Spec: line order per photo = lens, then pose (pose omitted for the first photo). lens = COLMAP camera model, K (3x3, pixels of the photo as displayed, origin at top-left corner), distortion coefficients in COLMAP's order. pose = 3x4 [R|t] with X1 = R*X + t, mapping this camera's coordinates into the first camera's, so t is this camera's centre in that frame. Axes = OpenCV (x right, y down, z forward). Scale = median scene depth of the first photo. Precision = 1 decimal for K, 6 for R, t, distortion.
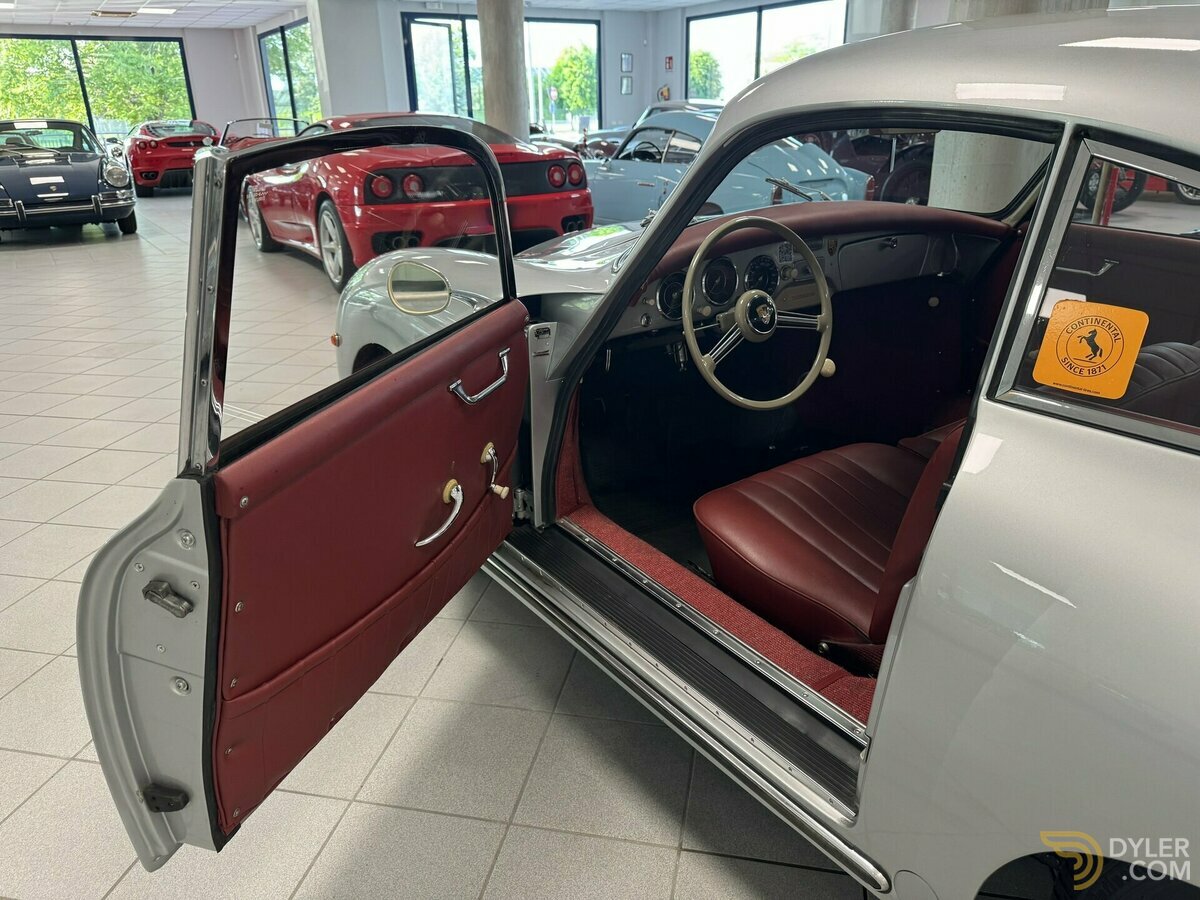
lens RADIAL K [[855.7, 0, 585.7], [0, 855.7, 443.8], [0, 0, 1]] dist [0.010398, -0.003318]
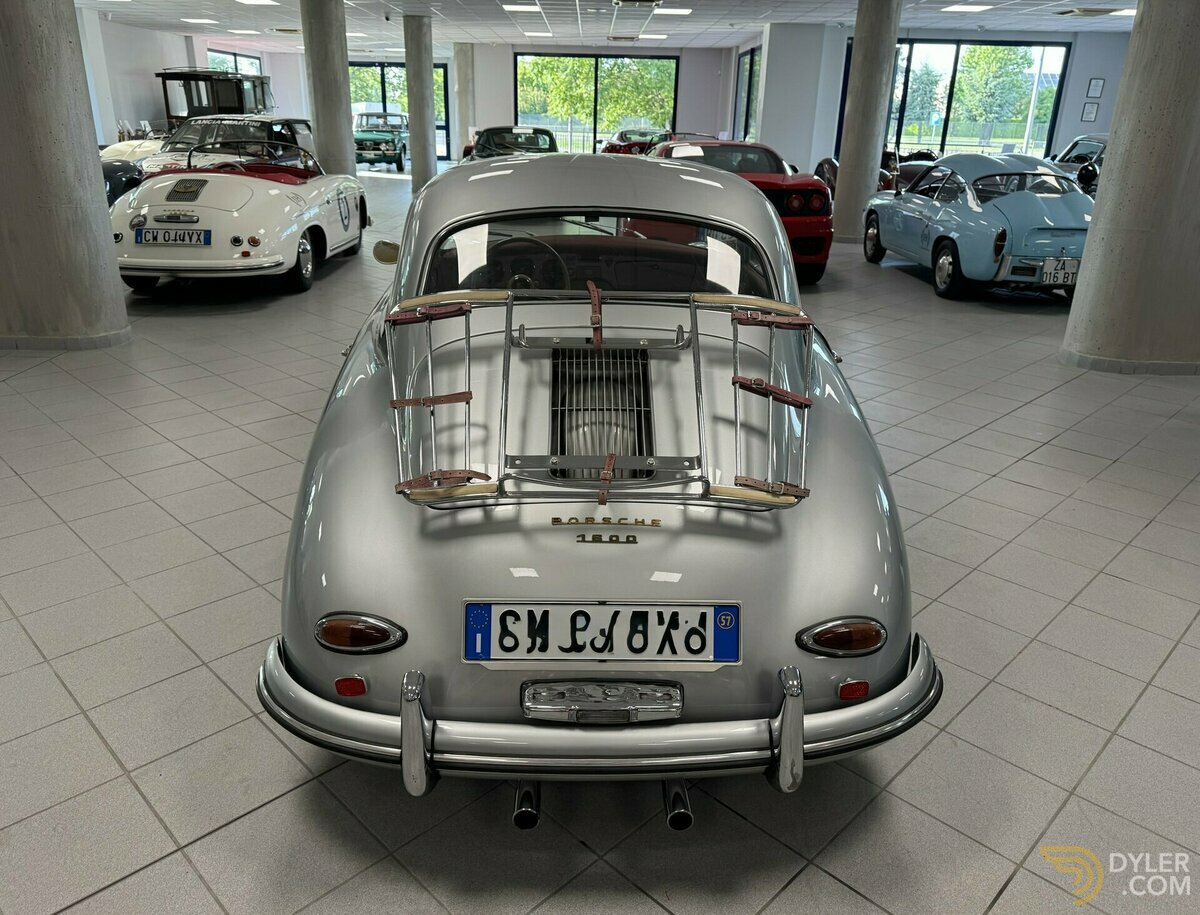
lens RADIAL K [[877.6, 0, 604.3], [0, 877.6, 451.8], [0, 0, 1]] dist [0.033555, -0.043433]
pose [[0.845218, 0.228372, -0.483170, 0.184373], [-0.229787, 0.971556, 0.057241, 0.008450], [0.482499, 0.062645, 0.873654, -0.083960]]
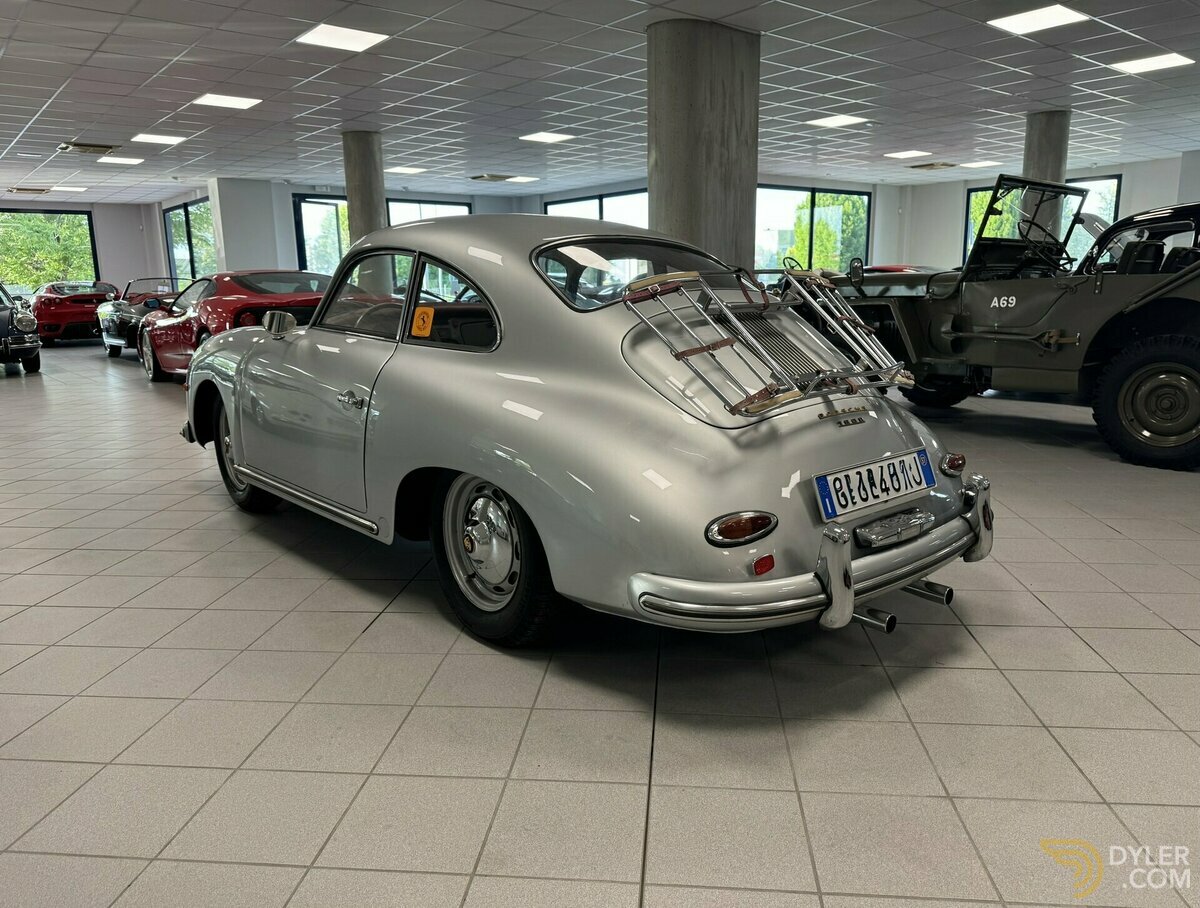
lens RADIAL K [[864.3, 0, 600.0], [0, 864.3, 454.0], [0, 0, 1]] dist [0.001616, -0.005837]
pose [[0.993059, -0.014961, 0.116659, 0.058129], [0.034992, 0.984545, -0.171600, 0.061199], [-0.112289, 0.174491, 0.978235, -0.134338]]
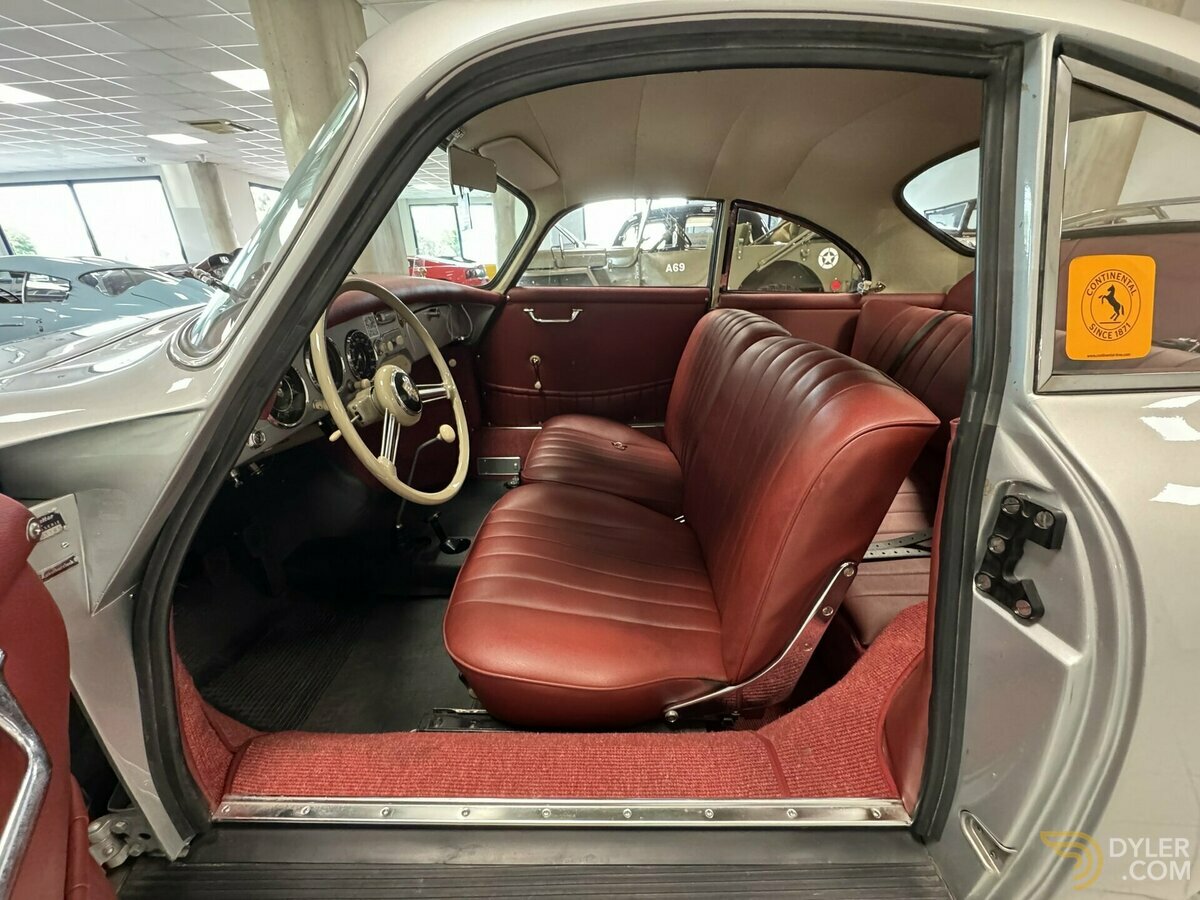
lens RADIAL K [[480.8, 0, 594.8], [0, 480.8, 446.5], [0, 0, 1]] dist [-0.000791, 0.000319]
pose [[0.569773, -0.293829, 0.767478, -0.008466], [0.310348, 0.941676, 0.130119, -0.013983], [-0.760948, 0.164047, 0.627731, 0.076398]]
